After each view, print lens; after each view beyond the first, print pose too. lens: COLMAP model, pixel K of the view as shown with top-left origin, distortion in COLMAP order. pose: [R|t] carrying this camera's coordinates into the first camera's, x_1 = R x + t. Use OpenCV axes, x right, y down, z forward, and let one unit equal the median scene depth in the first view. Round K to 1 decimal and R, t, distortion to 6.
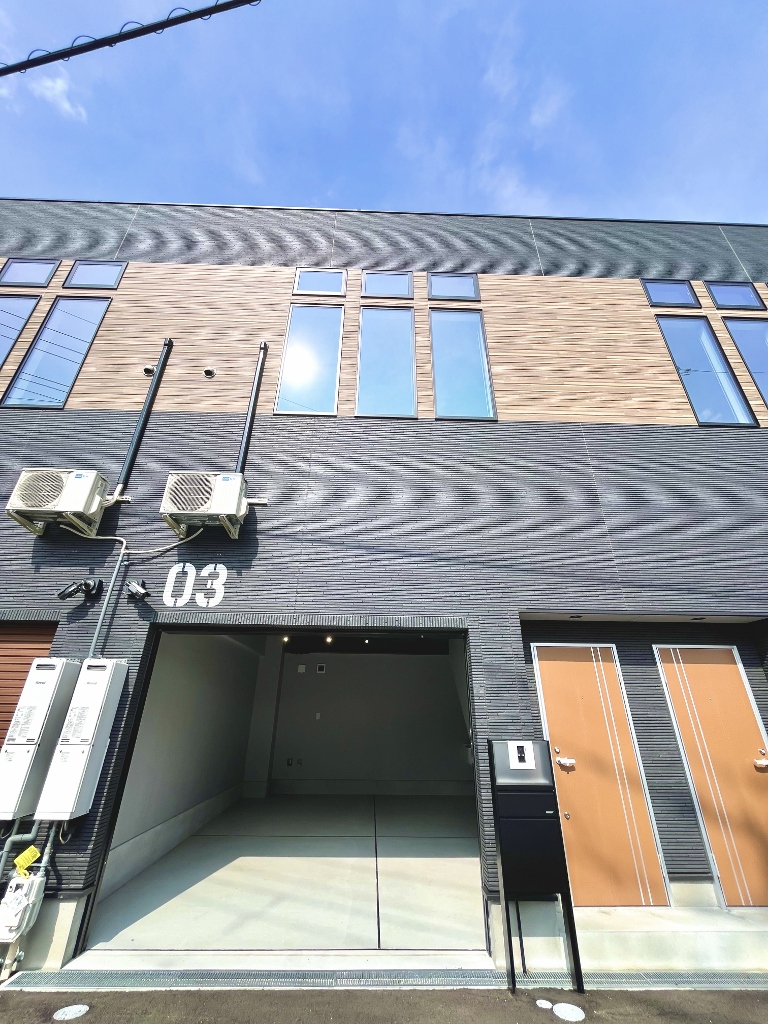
lens RADIAL K [[414.0, 0, 380.6], [0, 414.0, 511.2], [0, 0, 1]] dist [-0.003056, -0.000169]
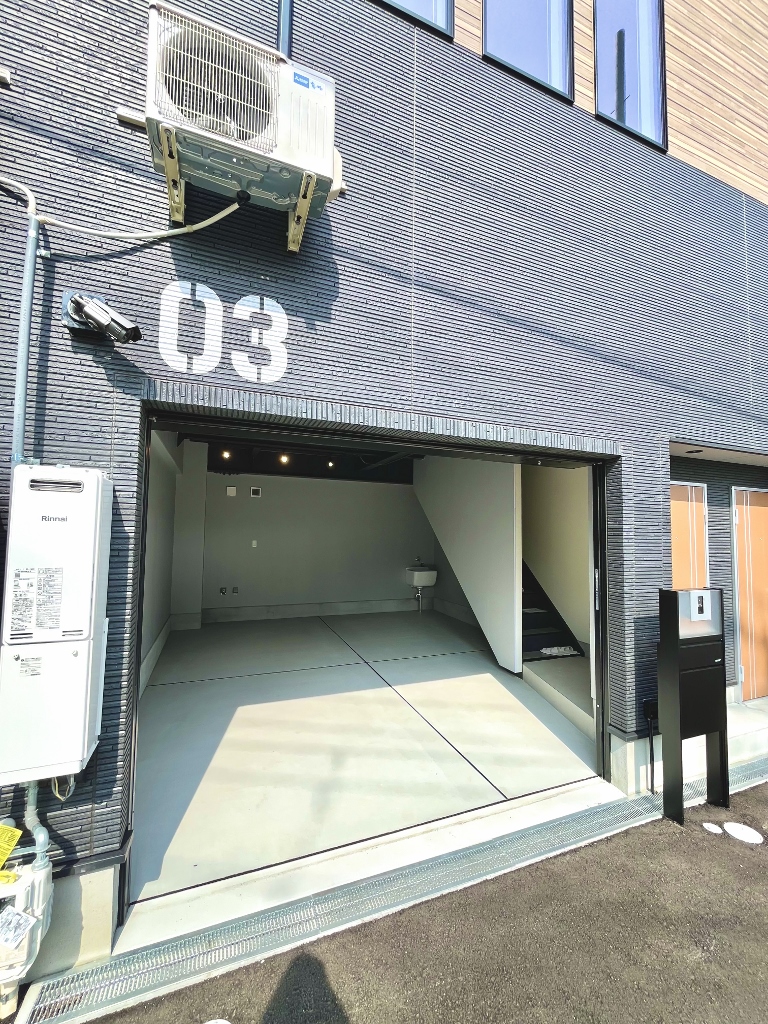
lens RADIAL K [[414.0, 0, 381.8], [0, 414.0, 512.6], [0, 0, 1]] dist [-0.003056, -0.000169]
pose [[0.938820, 0.019648, 0.343847, -0.446638], [-0.154758, 0.915970, 0.370202, 0.164936], [-0.307680, -0.400766, 0.862971, 0.439839]]
